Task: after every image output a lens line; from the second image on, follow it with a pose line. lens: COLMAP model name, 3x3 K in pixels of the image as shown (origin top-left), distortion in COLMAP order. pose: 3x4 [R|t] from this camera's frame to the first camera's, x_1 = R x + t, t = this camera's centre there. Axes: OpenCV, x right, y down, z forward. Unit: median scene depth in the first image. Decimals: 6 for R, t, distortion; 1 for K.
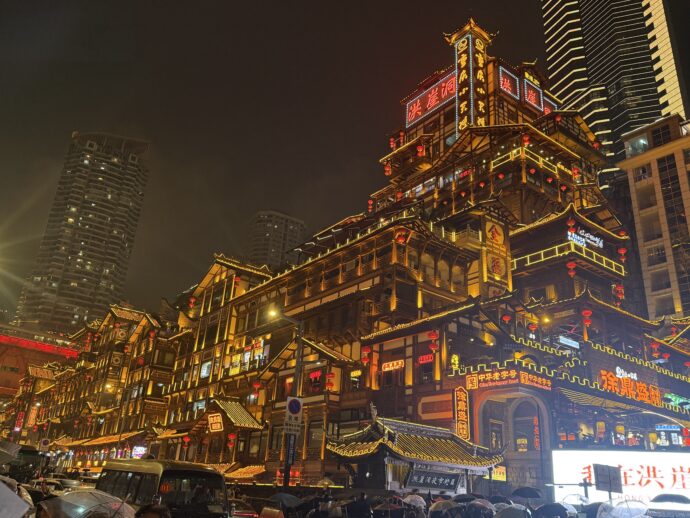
lens RADIAL K [[571.8, 0, 345.2], [0, 571.8, 262.7], [0, 0, 1]] dist [0.156939, -0.306131]
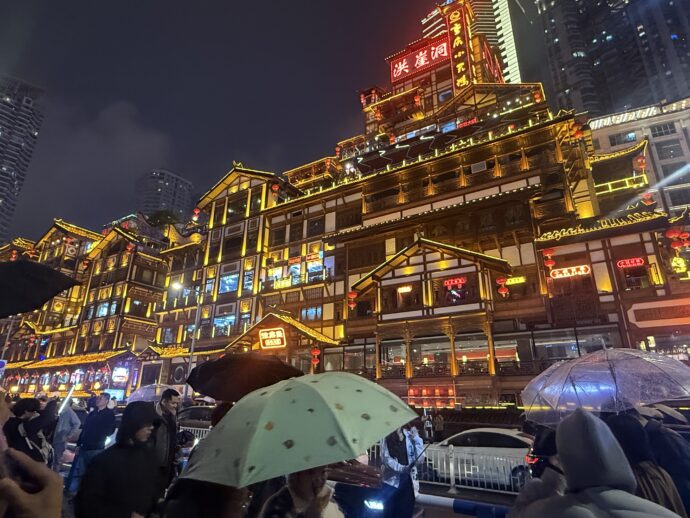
lens RADIAL K [[420.4, 0, 345.0], [0, 420.4, 259.0], [0, 0, 1]] dist [-0.001105, -0.000977]
pose [[0.936014, 0.069712, 0.344989, -0.277609], [-0.088354, 0.995341, 0.038590, 0.096688], [-0.340691, -0.066602, 0.937813, 0.296633]]
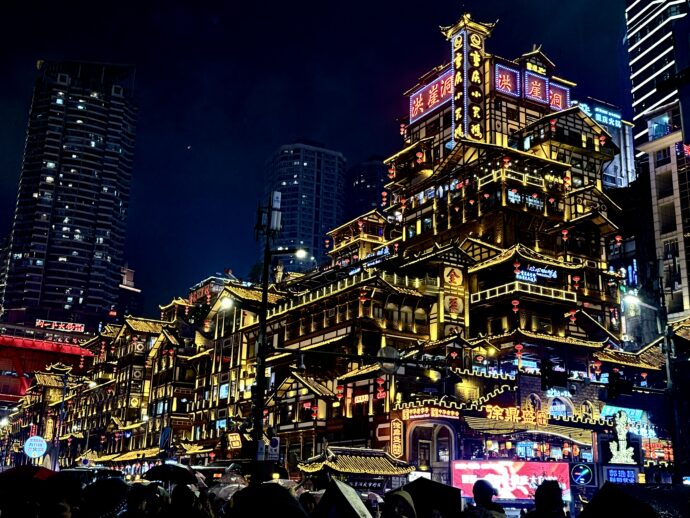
lens RADIAL K [[850.1, 0, 345.0], [0, 850.1, 259.0], [0, 0, 1]] dist [0.126817, -0.002557]
pose [[0.992880, -0.062480, -0.101416, 0.152148], [0.072511, 0.992497, 0.098443, -0.189338], [0.094504, -0.105096, 0.989962, -0.505989]]
